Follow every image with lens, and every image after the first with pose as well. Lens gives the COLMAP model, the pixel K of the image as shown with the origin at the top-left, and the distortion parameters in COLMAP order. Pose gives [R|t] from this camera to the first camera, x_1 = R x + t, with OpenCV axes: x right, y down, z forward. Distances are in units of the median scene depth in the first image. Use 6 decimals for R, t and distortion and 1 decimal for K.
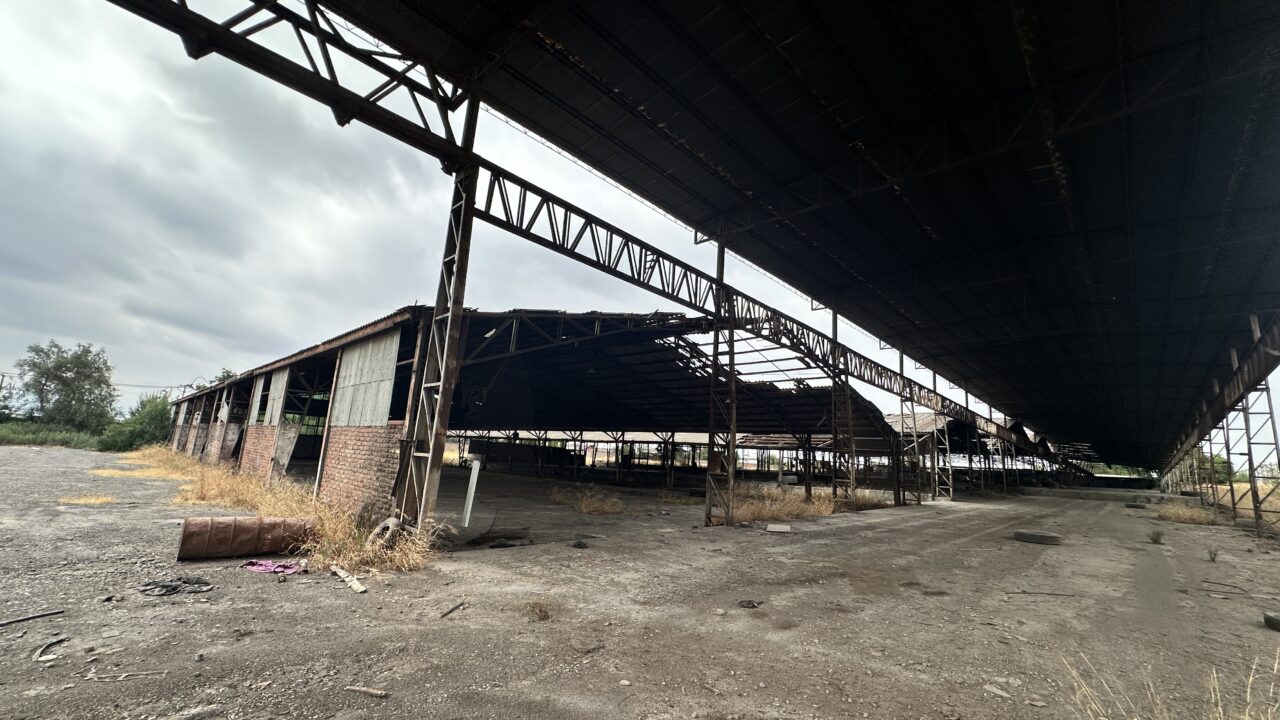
lens RADIAL K [[509.9, 0, 638.0], [0, 509.9, 361.3], [0, 0, 1]] dist [-0.005341, 0.001024]
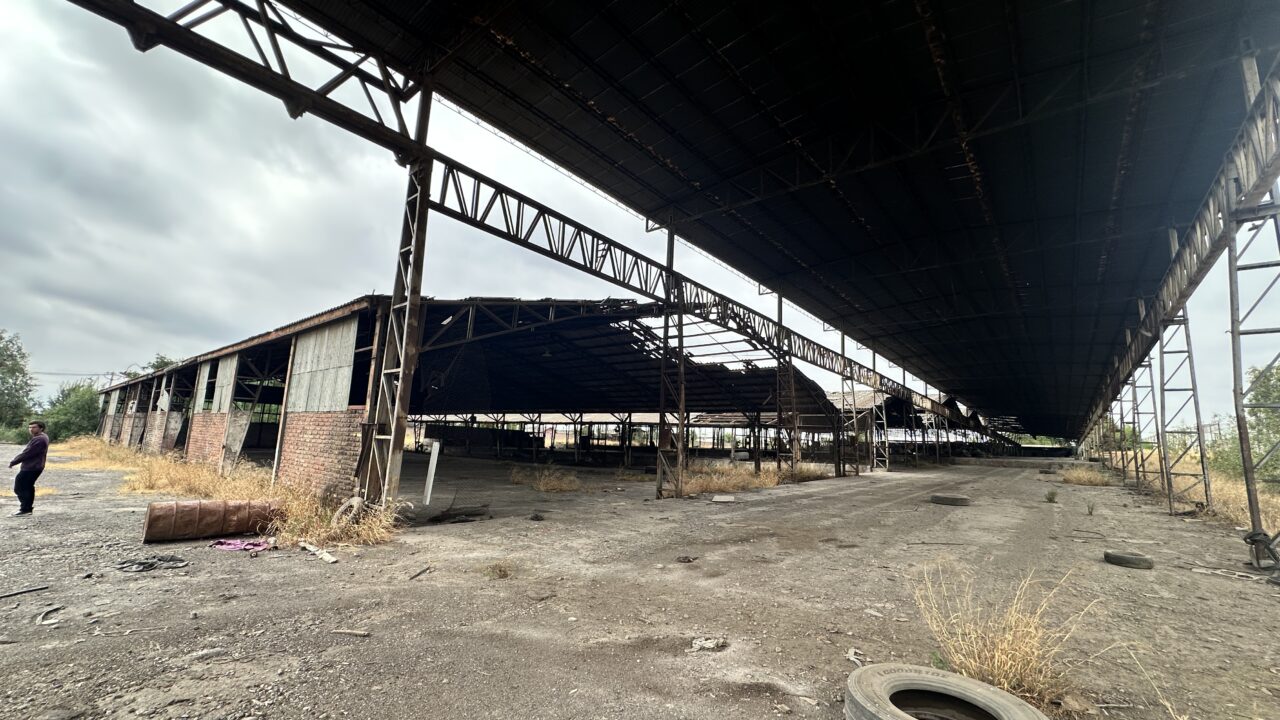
lens RADIAL K [[509.9, 0, 638.0], [0, 509.9, 361.3], [0, 0, 1]] dist [-0.005341, 0.001024]
pose [[0.996766, -0.010056, 0.079727, 0.014285], [0.007154, 0.999305, 0.036597, -0.006763], [-0.080040, -0.035908, 0.996145, -0.068355]]
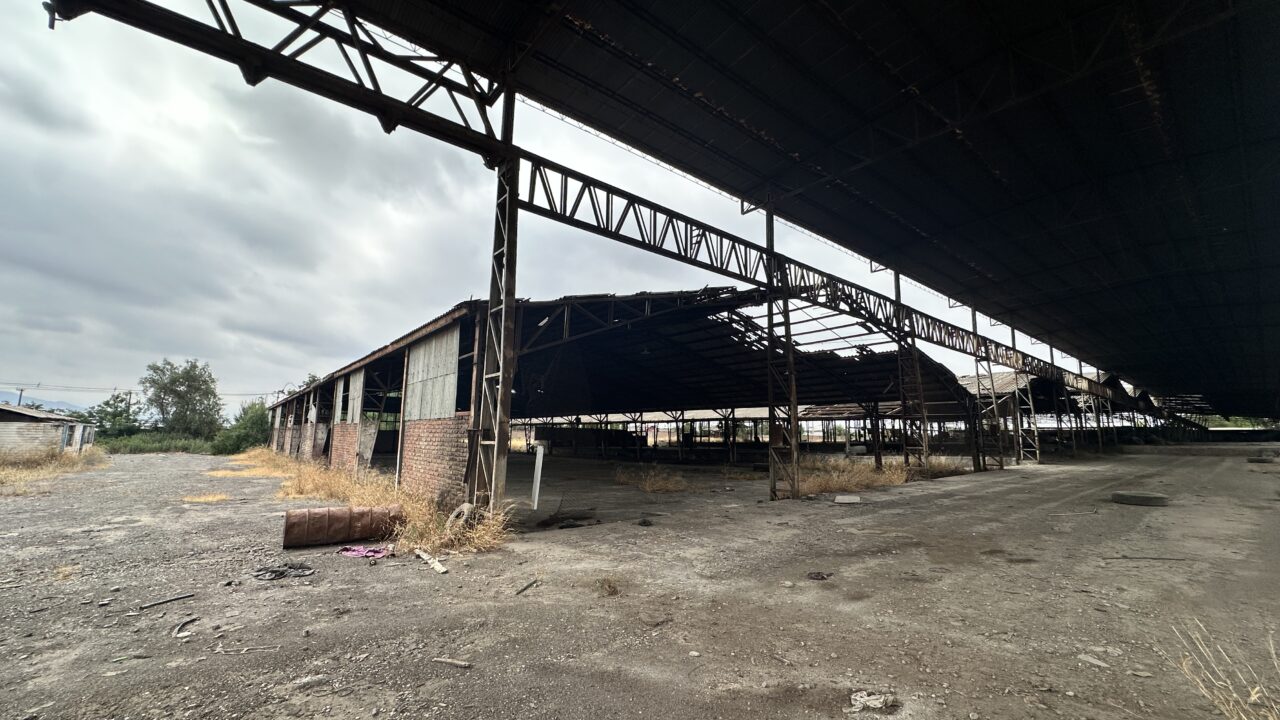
lens RADIAL K [[509.9, 0, 638.0], [0, 509.9, 361.3], [0, 0, 1]] dist [-0.005341, 0.001024]
pose [[0.991567, -0.067632, -0.110549, 0.005557], [0.071856, 0.996812, 0.034674, 0.002173], [0.107851, -0.042325, 0.993266, 0.000970]]
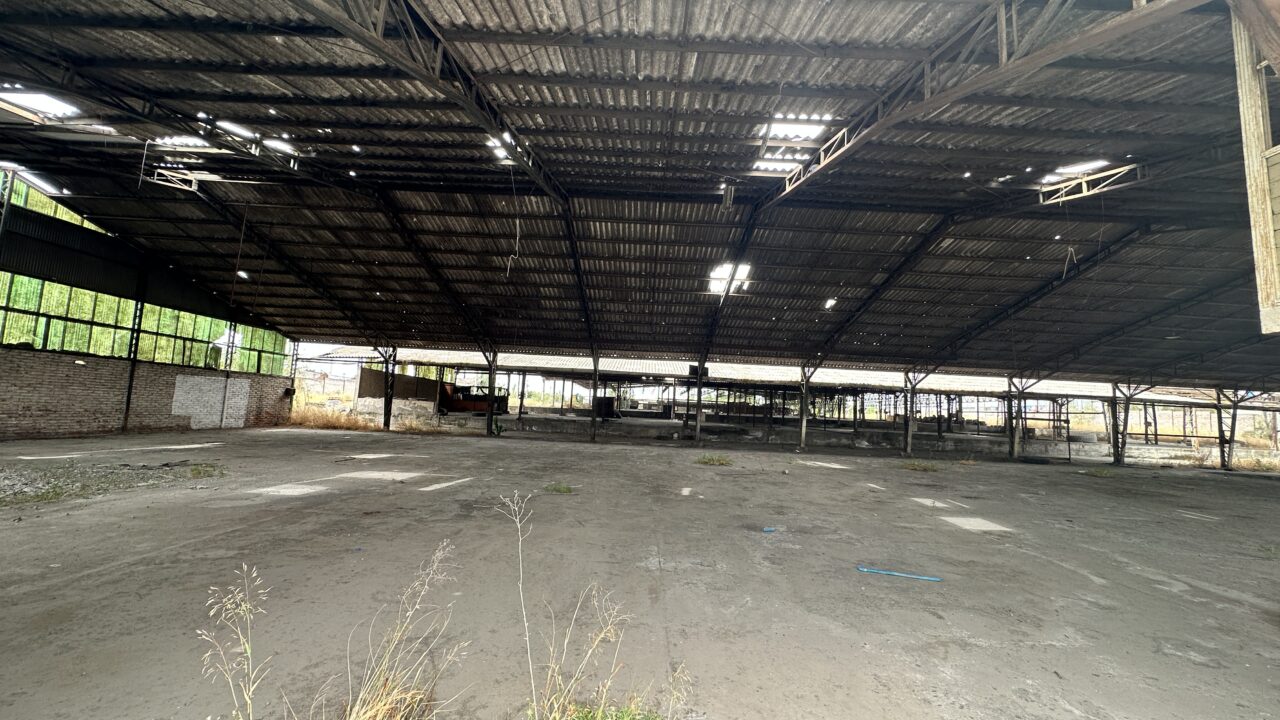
lens RADIAL K [[509.9, 0, 638.0], [0, 509.9, 361.3], [0, 0, 1]] dist [-0.005341, 0.001024]
pose [[0.724700, 0.047004, 0.687459, -3.594692], [-0.145133, 0.985702, 0.085600, 0.561098], [-0.673607, -0.161807, 0.721160, 3.778171]]
